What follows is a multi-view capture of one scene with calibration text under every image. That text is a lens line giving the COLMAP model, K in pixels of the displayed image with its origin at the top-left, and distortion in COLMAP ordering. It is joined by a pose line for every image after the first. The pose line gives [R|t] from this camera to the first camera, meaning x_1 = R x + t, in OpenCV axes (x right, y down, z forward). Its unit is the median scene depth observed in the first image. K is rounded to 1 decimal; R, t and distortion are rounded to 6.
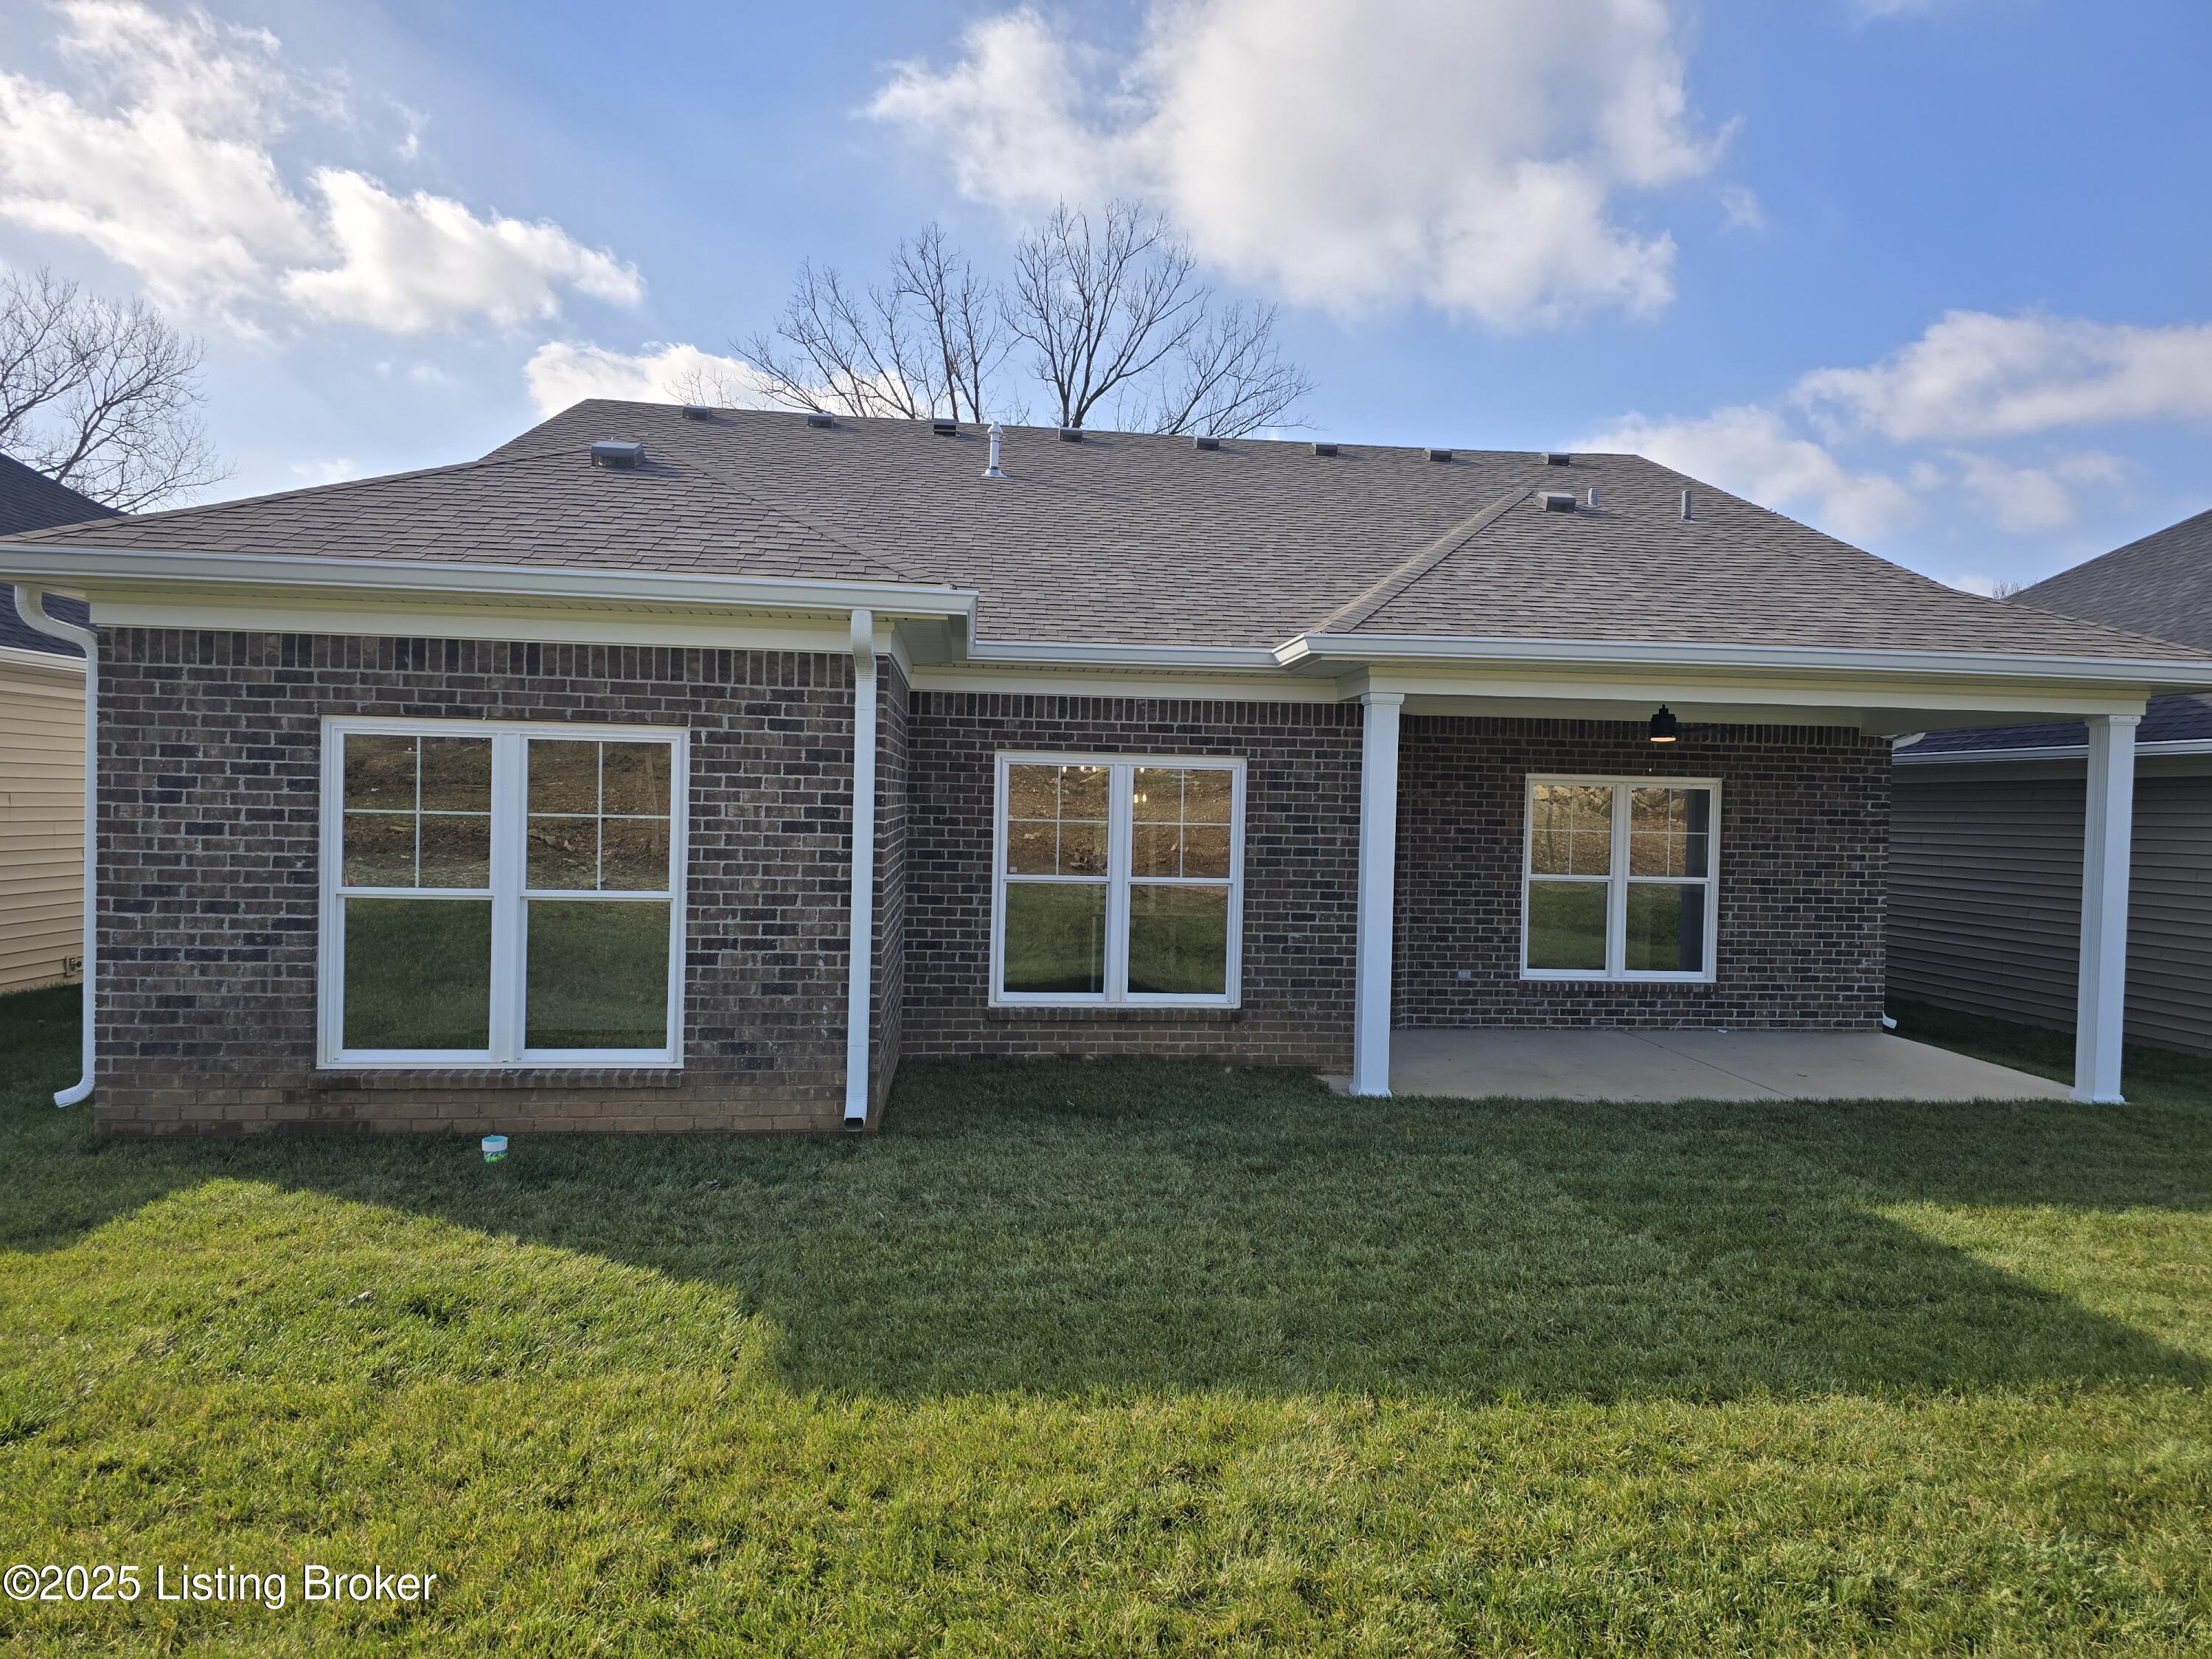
lens RADIAL K [[1554.2, 0, 1105.0], [0, 1554.2, 825.5], [0, 0, 1]] dist [0.104771, -0.158814]
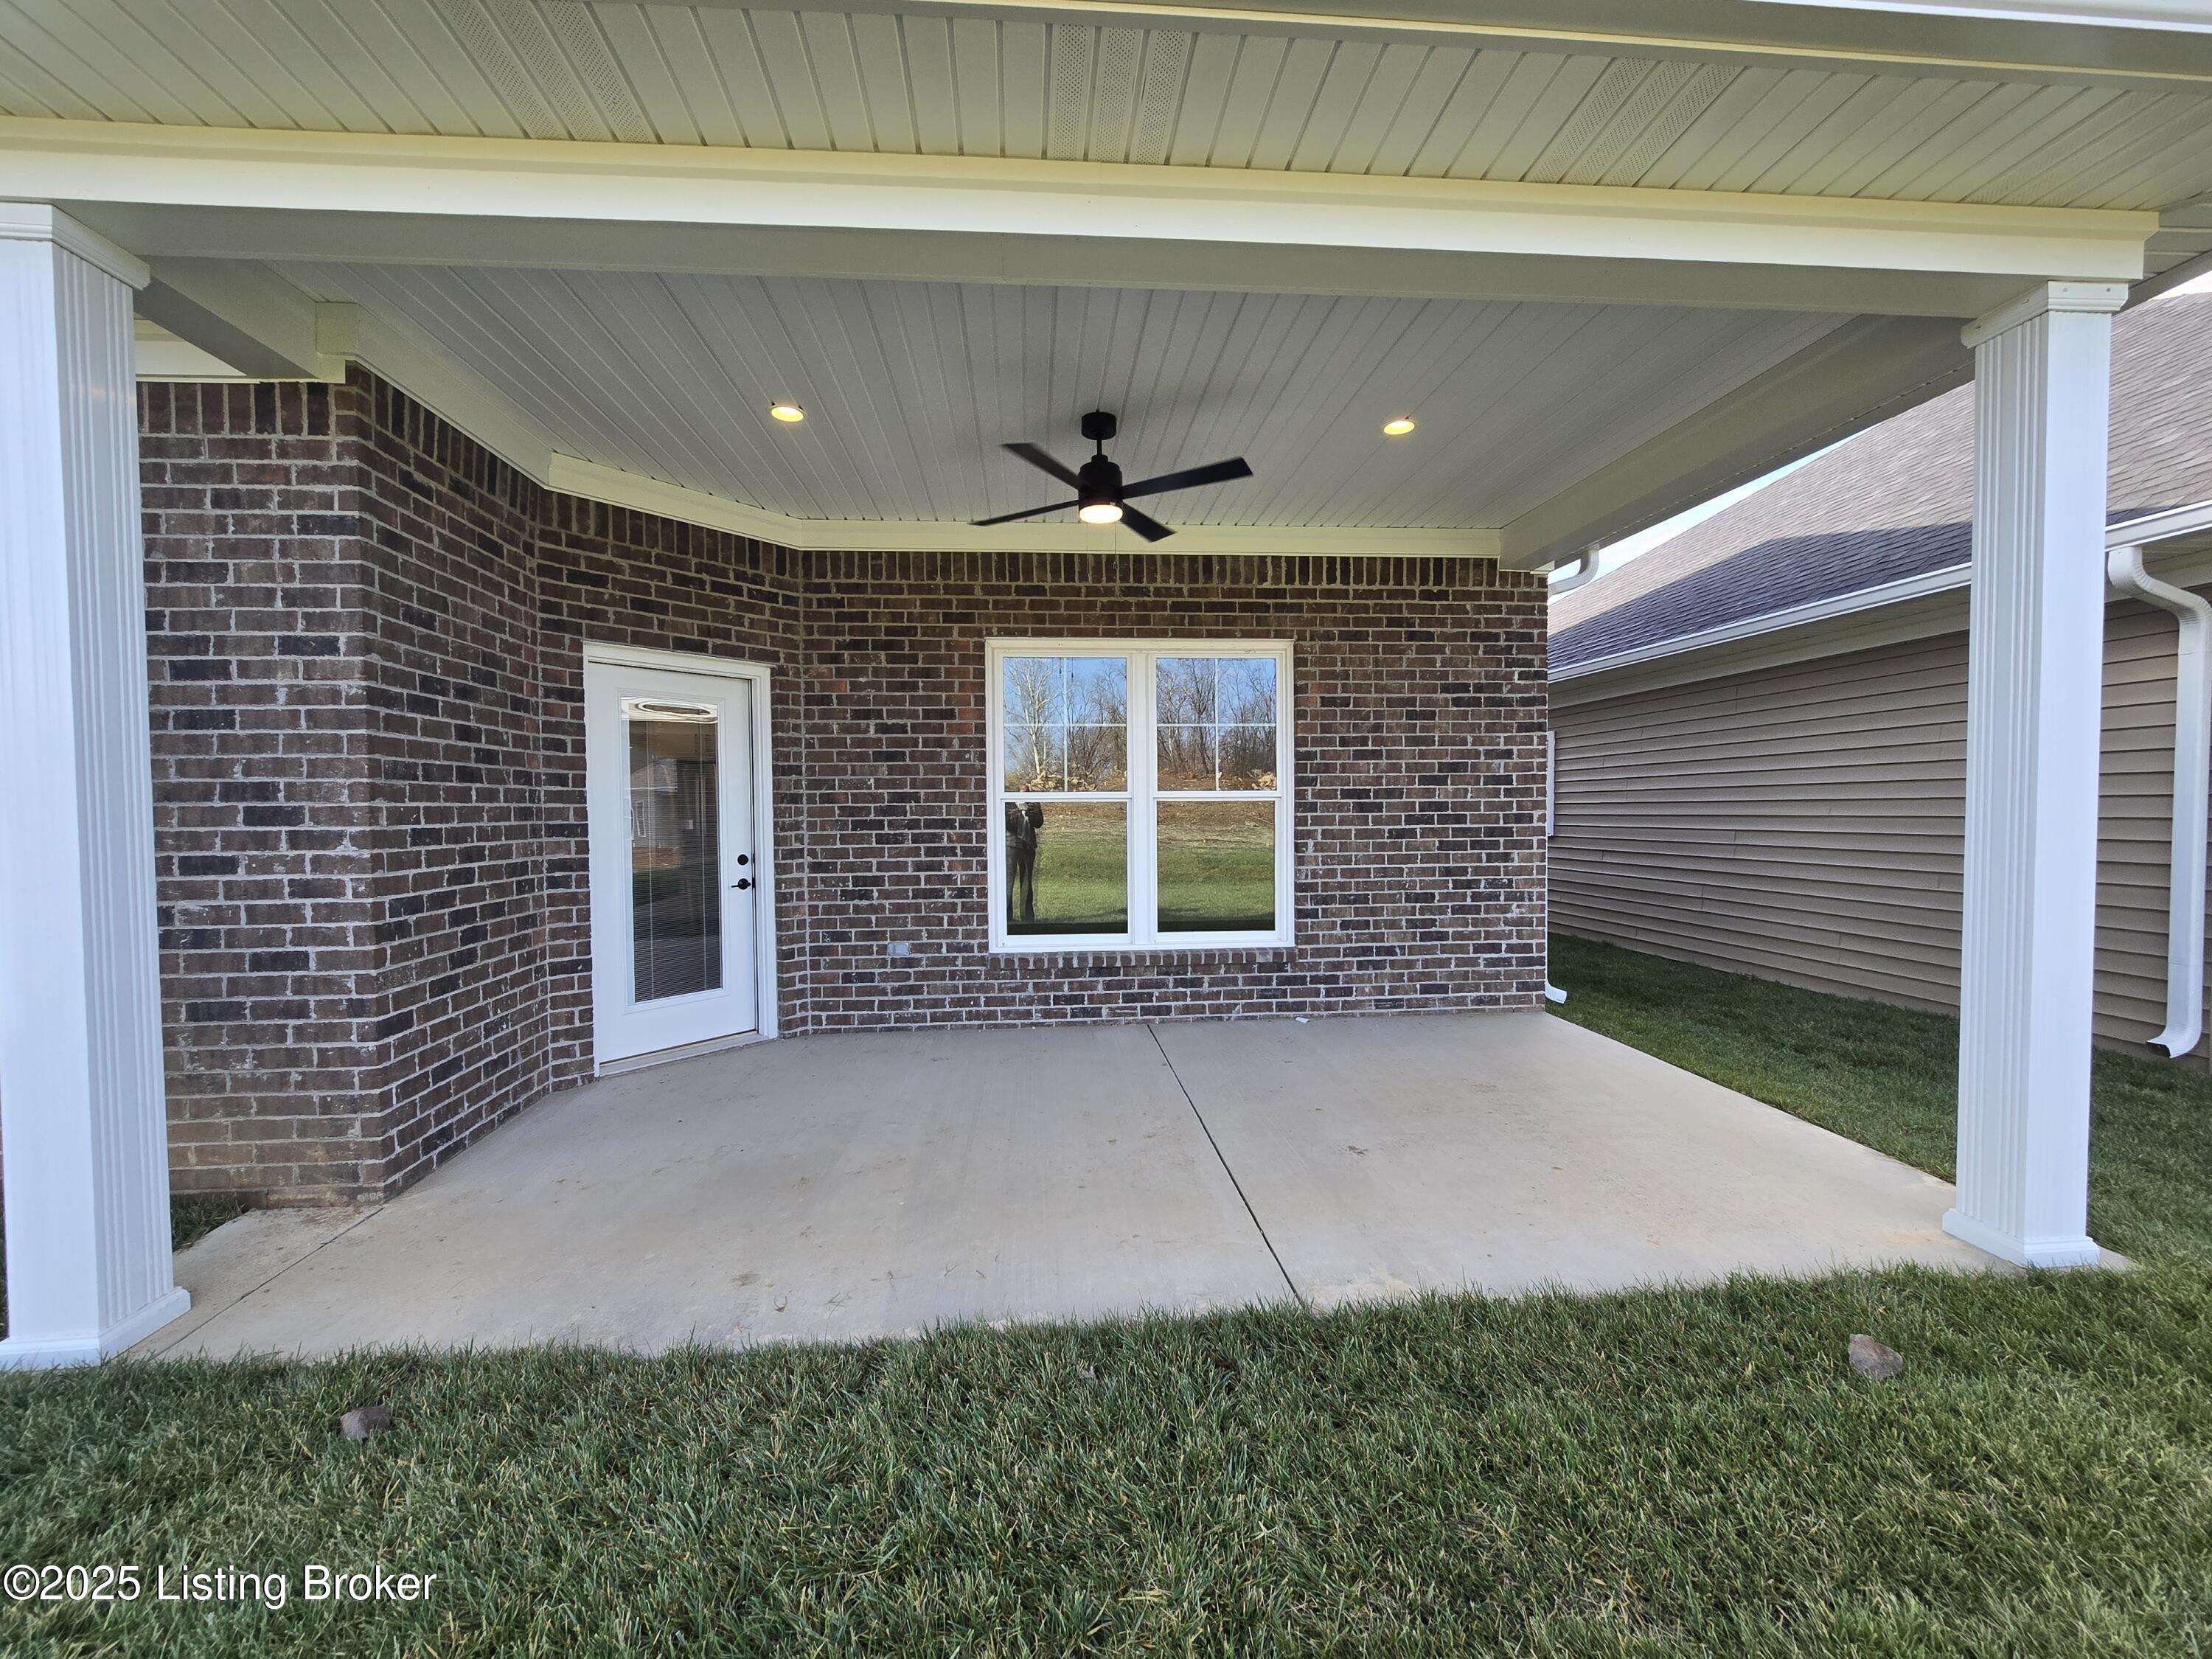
lens RADIAL K [[885.9, 0, 1101.8], [0, 885.9, 835.3], [0, 0, 1]] dist [-0.007596, 0.003981]
pose [[0.998602, -0.032028, -0.042059, 0.330387], [0.032497, 0.999417, 0.010507, 0.046717], [0.041698, -0.011859, 0.999060, 0.632340]]
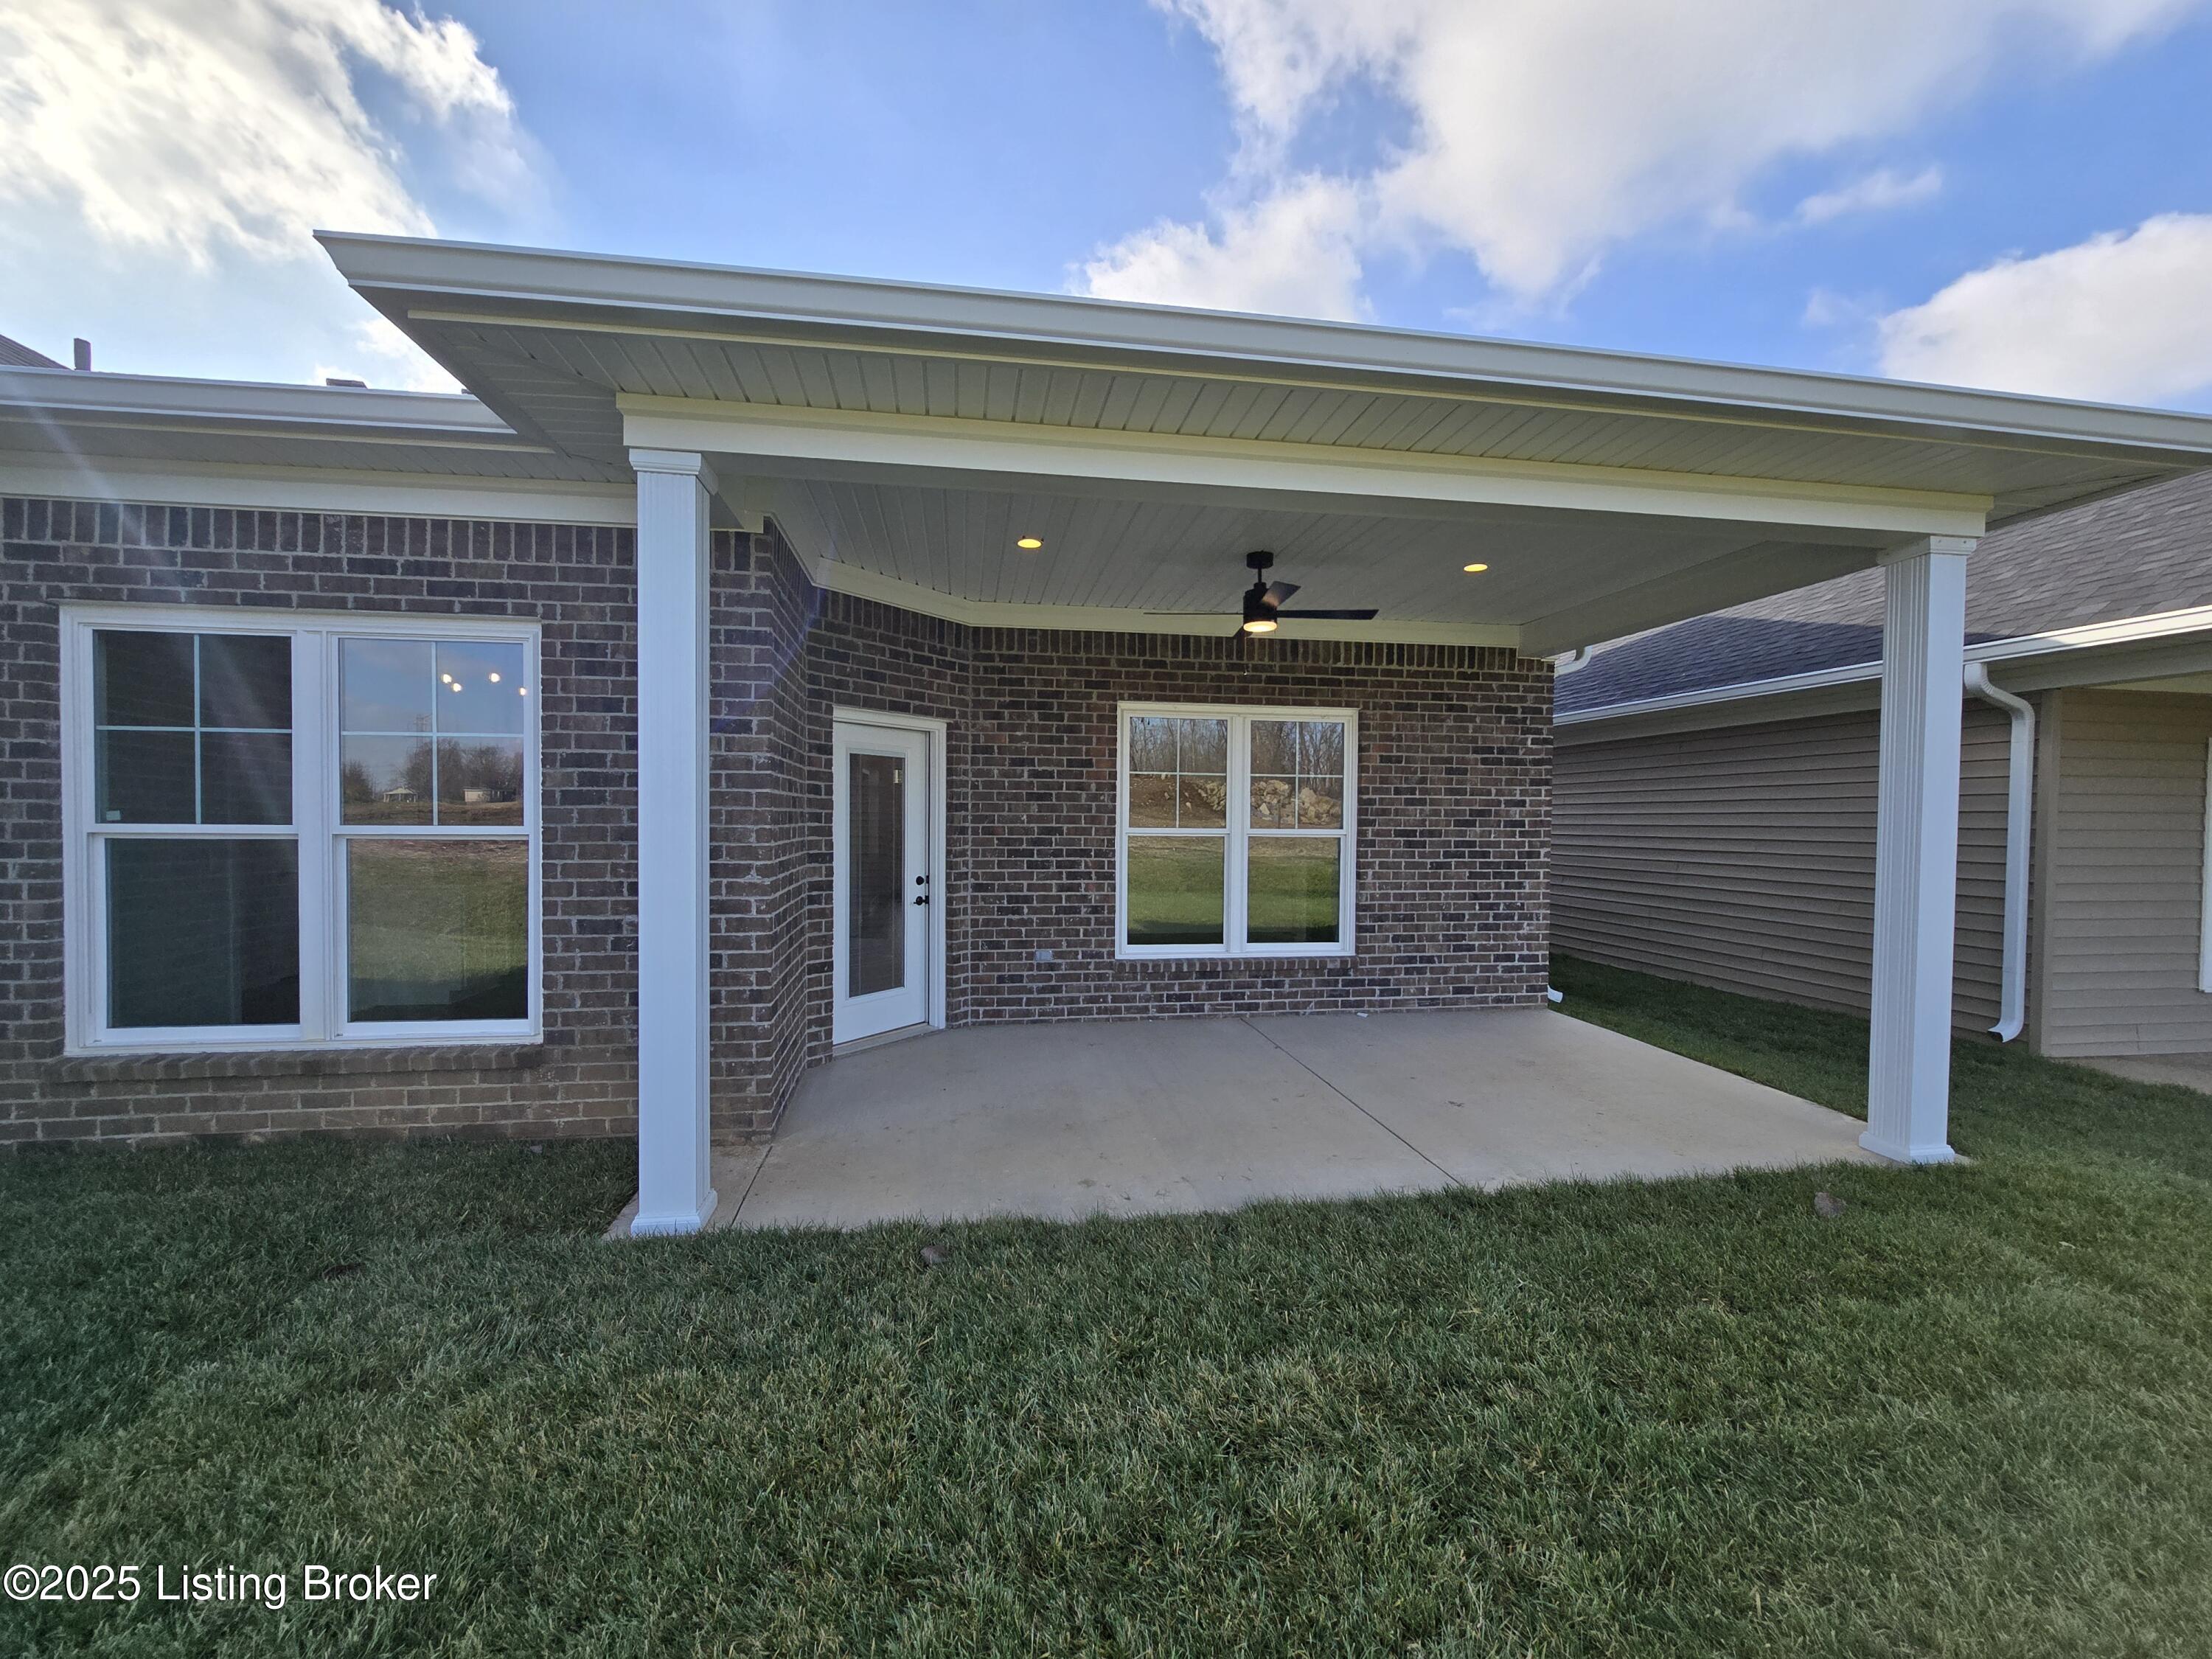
lens RADIAL K [[892.5, 0, 1091.9], [0, 892.5, 836.2], [0, 0, 1]] dist [-0.001651, -0.000352]
pose [[0.999263, -0.016173, 0.034799, 0.238663], [0.016059, 0.999865, 0.003564, 0.033598], [-0.034852, -0.003002, 0.999388, 0.544519]]
